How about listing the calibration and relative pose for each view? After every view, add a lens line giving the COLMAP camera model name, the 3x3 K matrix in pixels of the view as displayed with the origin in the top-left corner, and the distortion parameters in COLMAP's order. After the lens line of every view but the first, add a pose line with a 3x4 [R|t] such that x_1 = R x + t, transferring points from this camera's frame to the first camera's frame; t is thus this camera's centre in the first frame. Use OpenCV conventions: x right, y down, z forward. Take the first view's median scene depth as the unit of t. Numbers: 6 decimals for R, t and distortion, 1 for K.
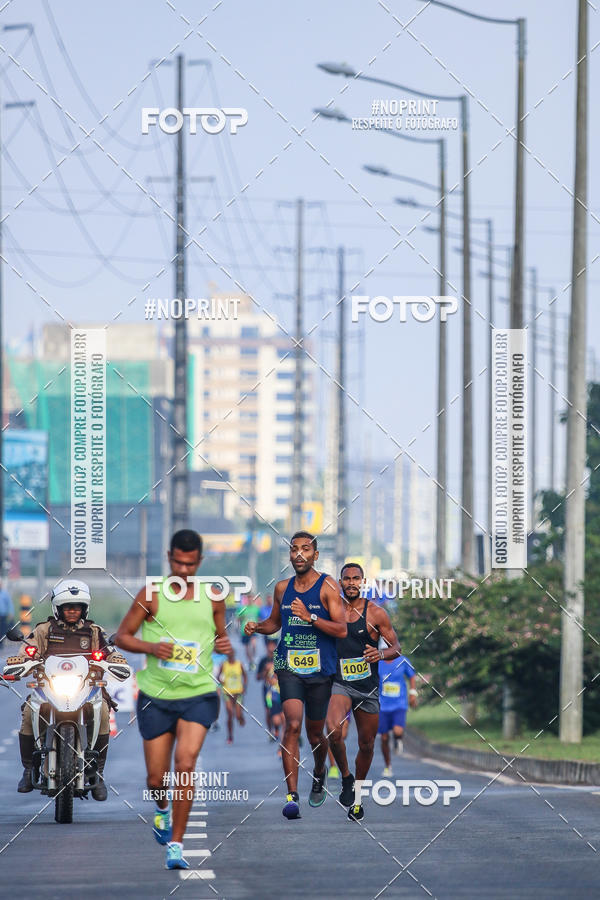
lens RADIAL K [[4589.6, 0, 300.0], [0, 4589.6, 450.0], [0, 0, 1]] dist [0.212417, 3.356517]
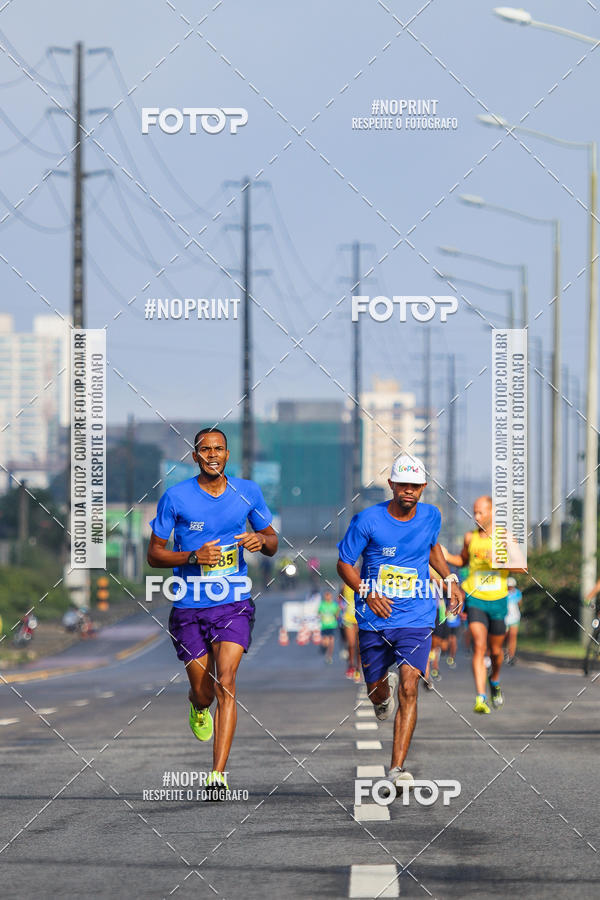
lens RADIAL K [[4589.6, 0, 300.0], [0, 4589.6, 450.0], [0, 0, 1]] dist [0.212417, 3.356517]
pose [[0.999428, -0.002400, -0.033732, 0.010244], [0.002751, 0.999943, 0.010353, -0.026653], [0.033706, -0.010440, 0.999377, -0.699710]]
